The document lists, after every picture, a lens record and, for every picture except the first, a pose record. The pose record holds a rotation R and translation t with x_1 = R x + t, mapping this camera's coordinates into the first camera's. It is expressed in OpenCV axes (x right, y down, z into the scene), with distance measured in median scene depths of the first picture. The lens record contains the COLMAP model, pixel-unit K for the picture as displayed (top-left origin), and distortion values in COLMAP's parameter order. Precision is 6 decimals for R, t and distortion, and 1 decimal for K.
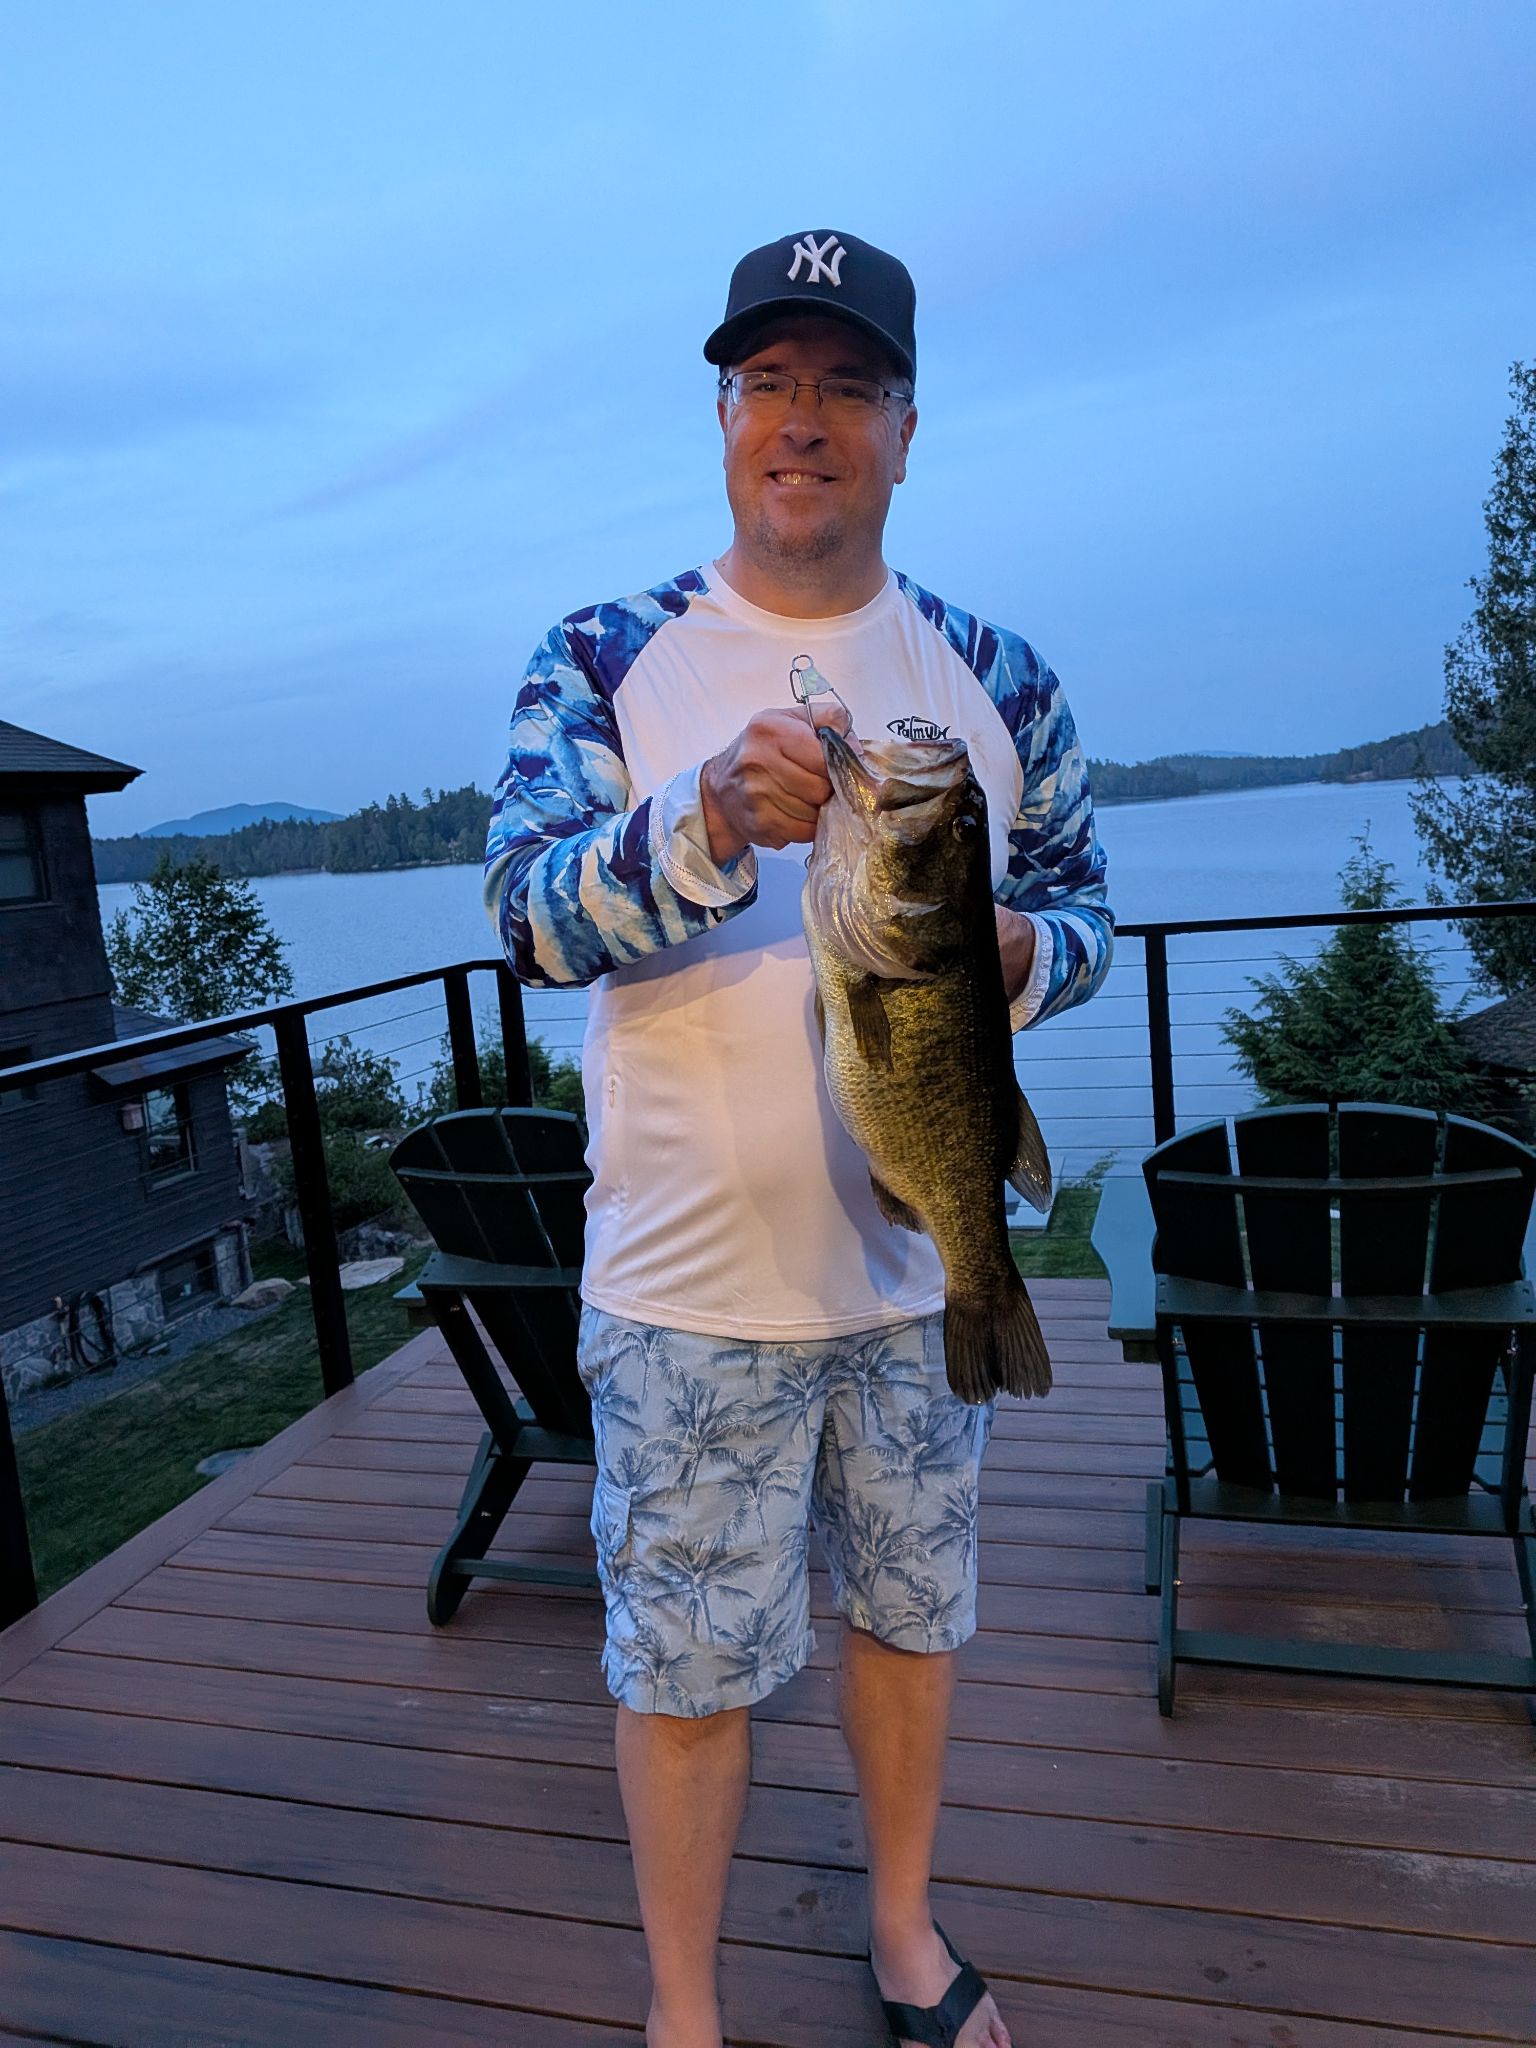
lens RADIAL K [[1429.7, 0, 795.8], [0, 1429.7, 987.5], [0, 0, 1]] dist [0.058272, -0.091353]
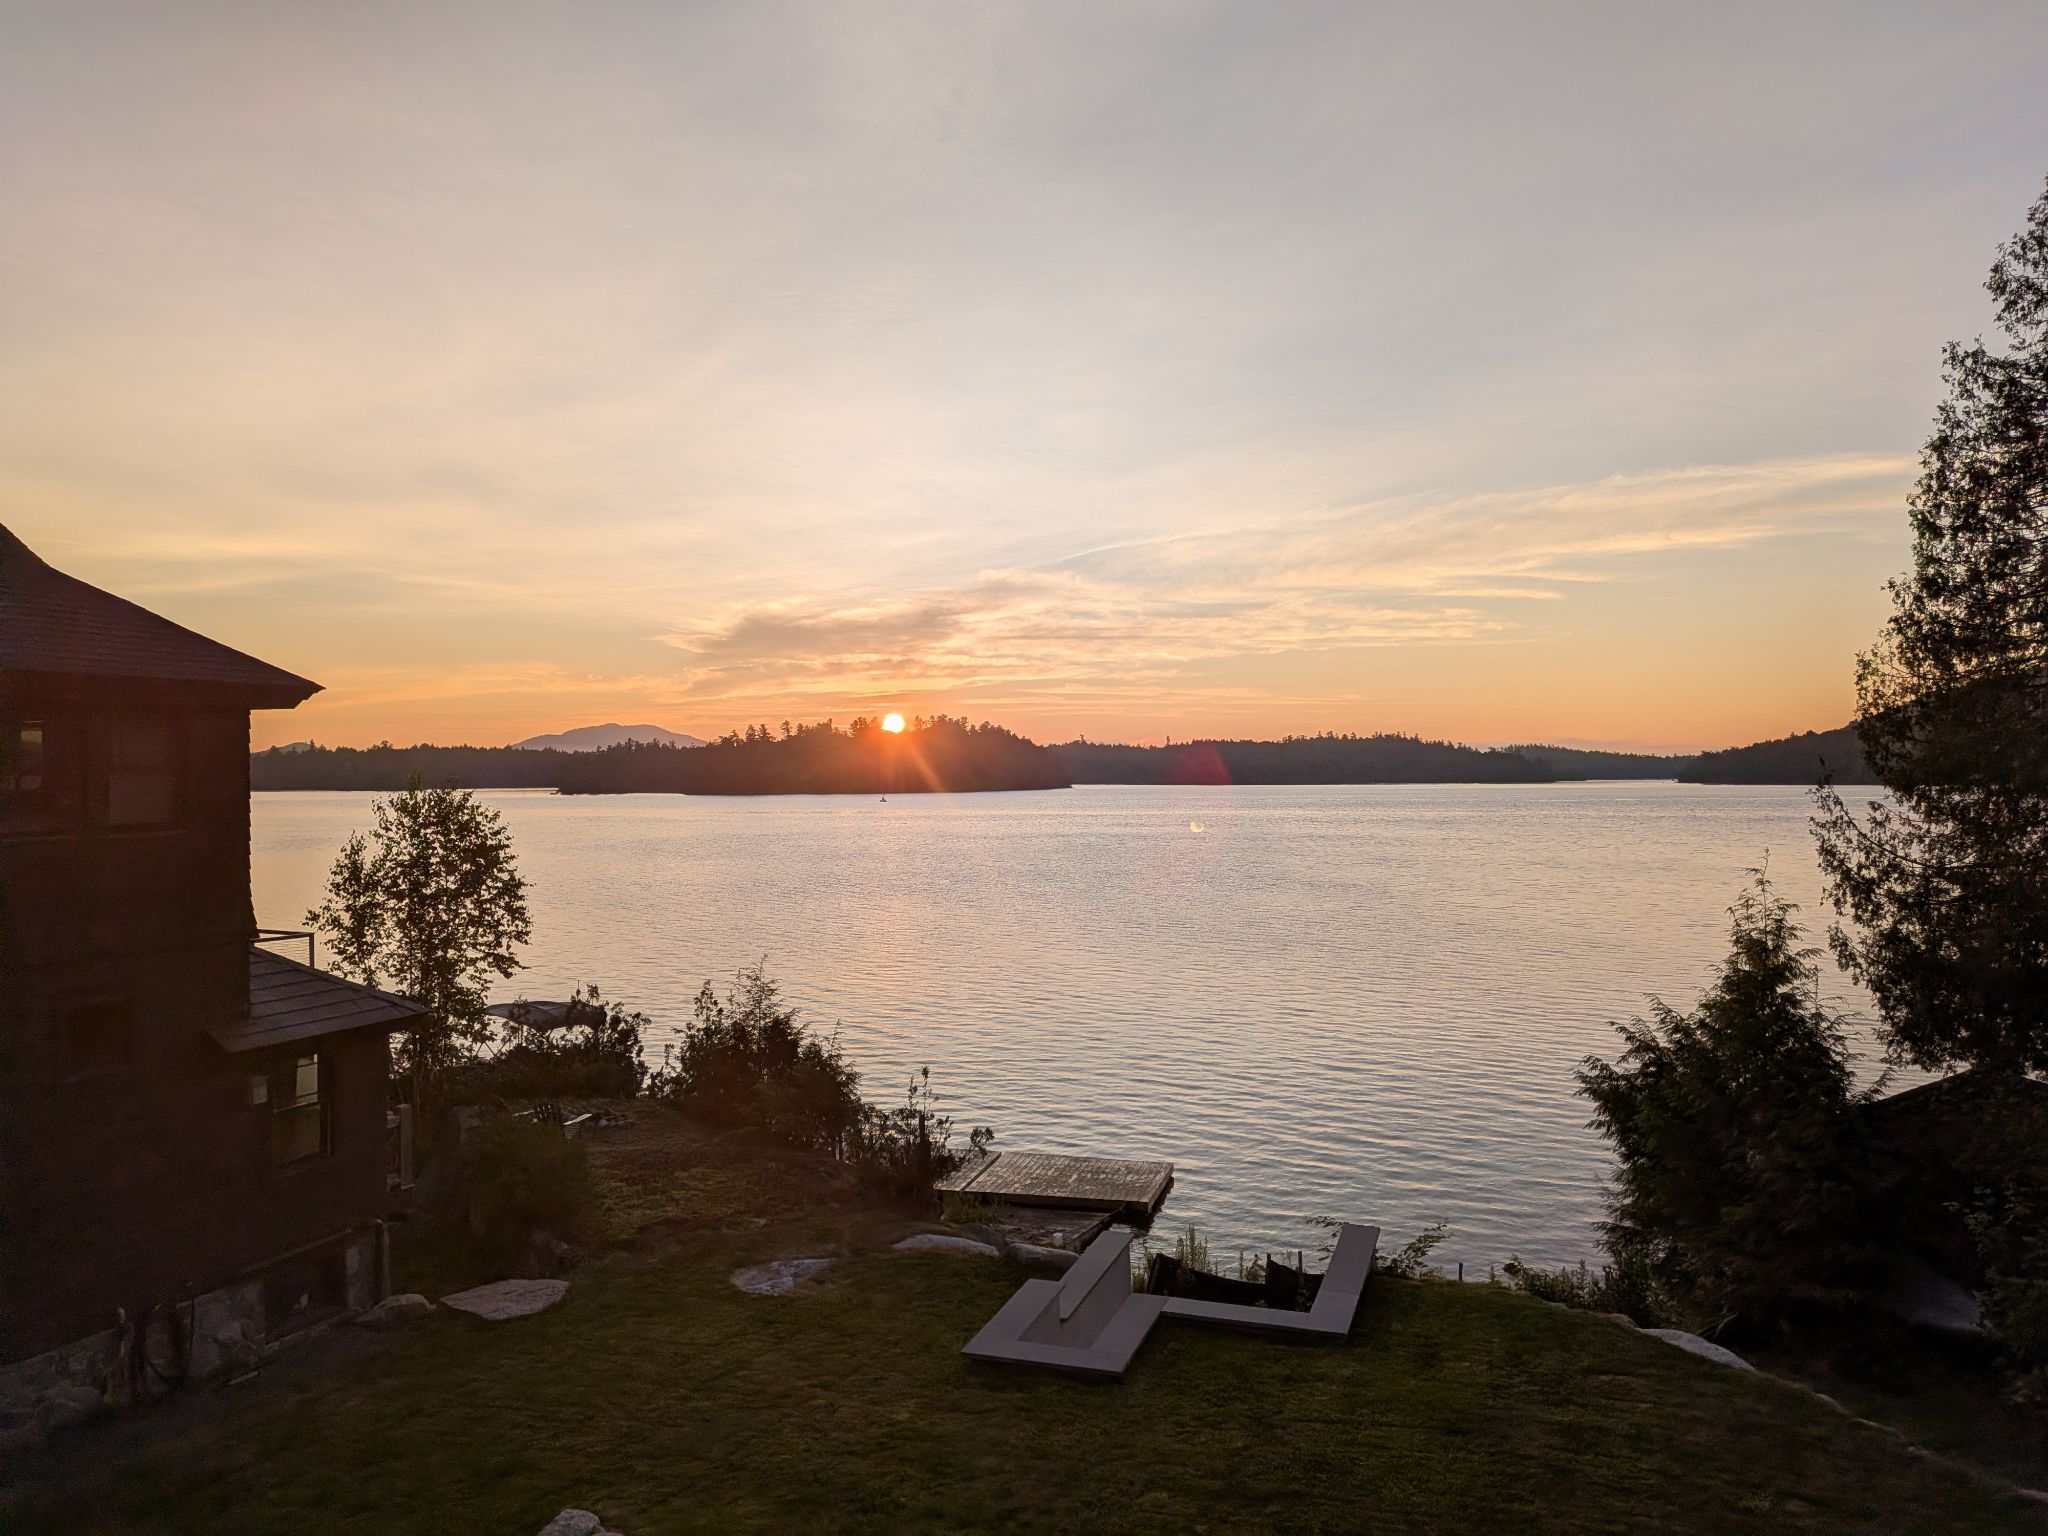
lens RADIAL K [[1429.7, 0, 1036.4], [0, 1429.7, 783.4], [0, 0, 1]] dist [0.058272, -0.091353]
pose [[0.994370, 0.077959, -0.071775, 0.032900], [-0.085361, 0.990631, -0.106605, -0.030781], [0.062791, 0.112131, 0.991708, 0.144531]]
